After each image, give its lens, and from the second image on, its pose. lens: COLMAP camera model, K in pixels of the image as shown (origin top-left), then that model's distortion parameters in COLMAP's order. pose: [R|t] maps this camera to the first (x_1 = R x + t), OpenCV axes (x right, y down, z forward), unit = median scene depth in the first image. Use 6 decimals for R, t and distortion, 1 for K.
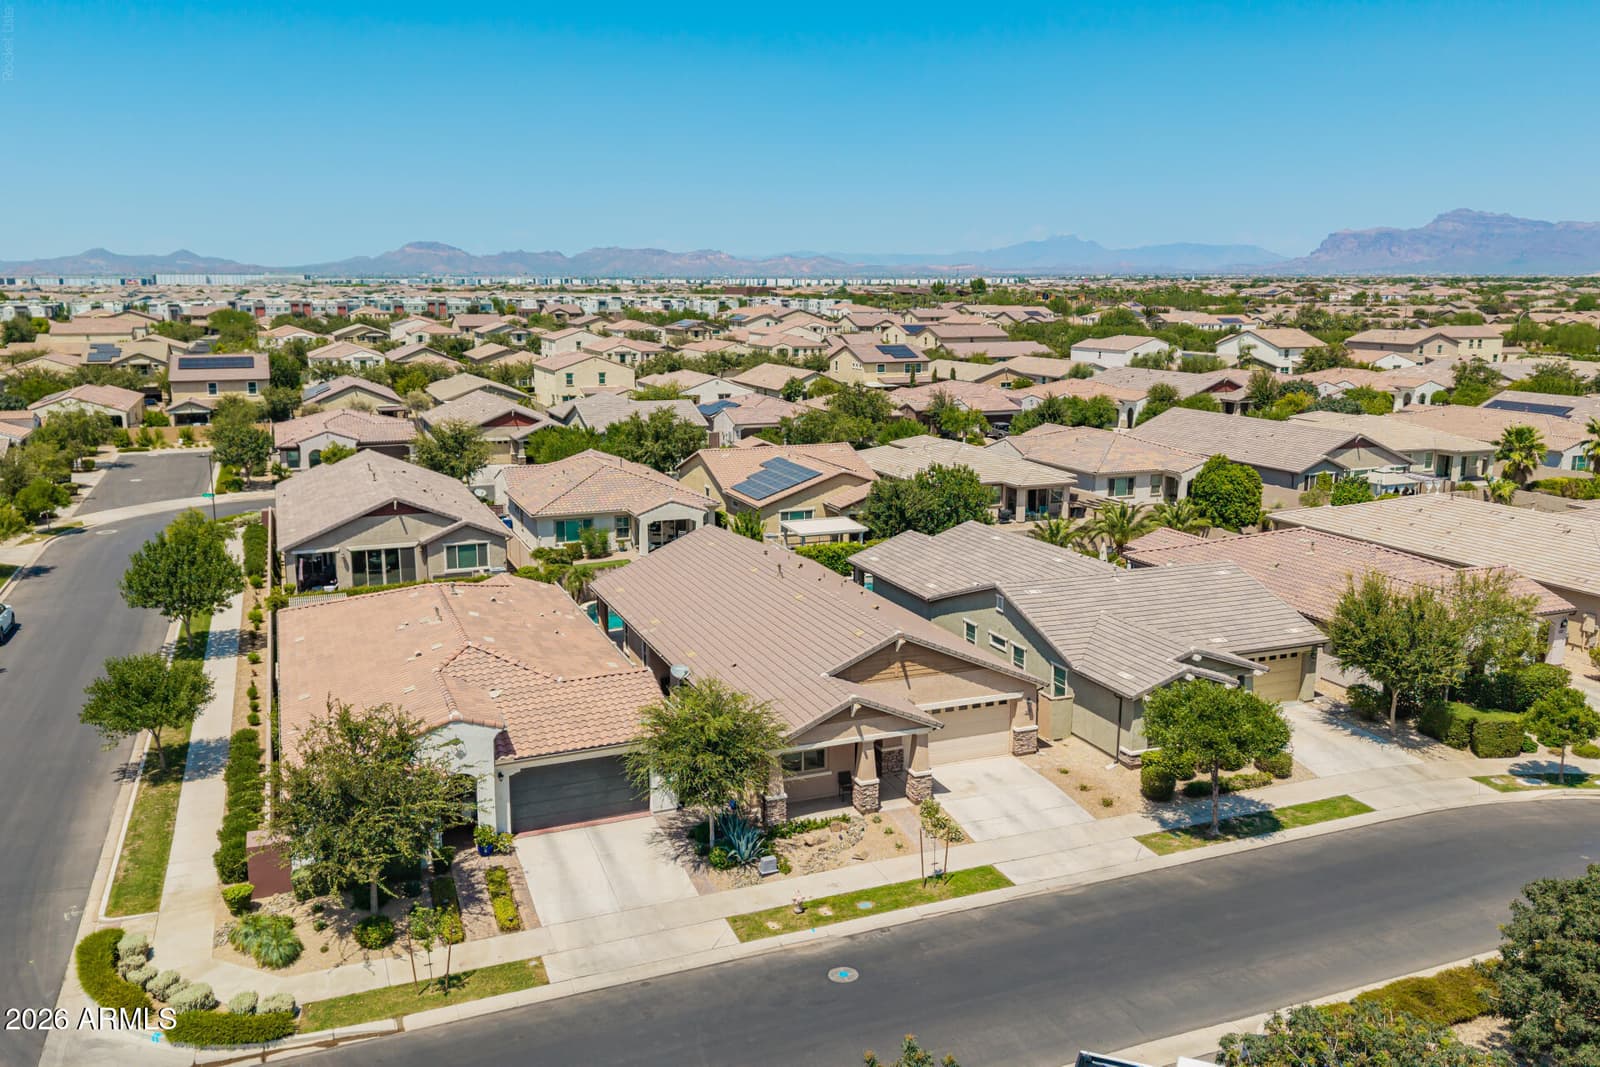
lens RADIAL K [[1260.3, 0, 804.4], [0, 1260.3, 521.8], [0, 0, 1]] dist [0.073463, -0.115445]
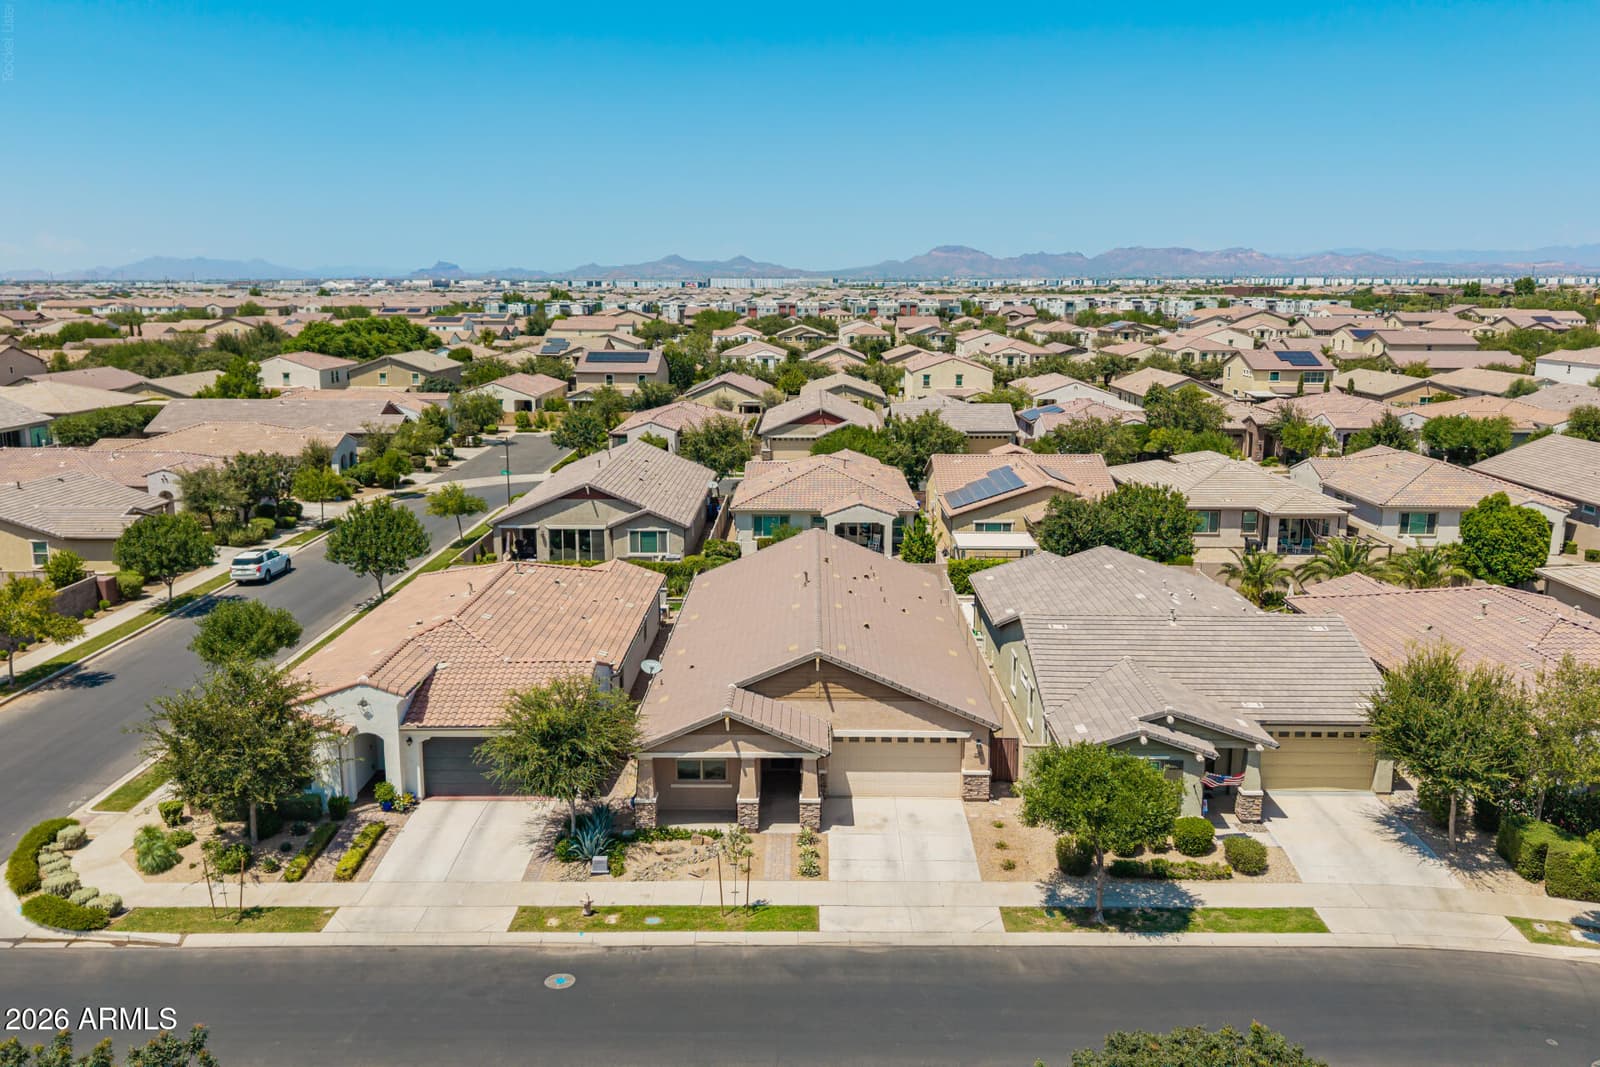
lens RADIAL K [[1260.3, 0, 801.5], [0, 1260.3, 522.5], [0, 0, 1]] dist [0.073463, -0.115445]
pose [[0.922208, 0.072235, -0.379886, 0.427135], [-0.072375, 0.997280, 0.013935, -0.022460], [0.379860, 0.014643, 0.924928, 0.111680]]
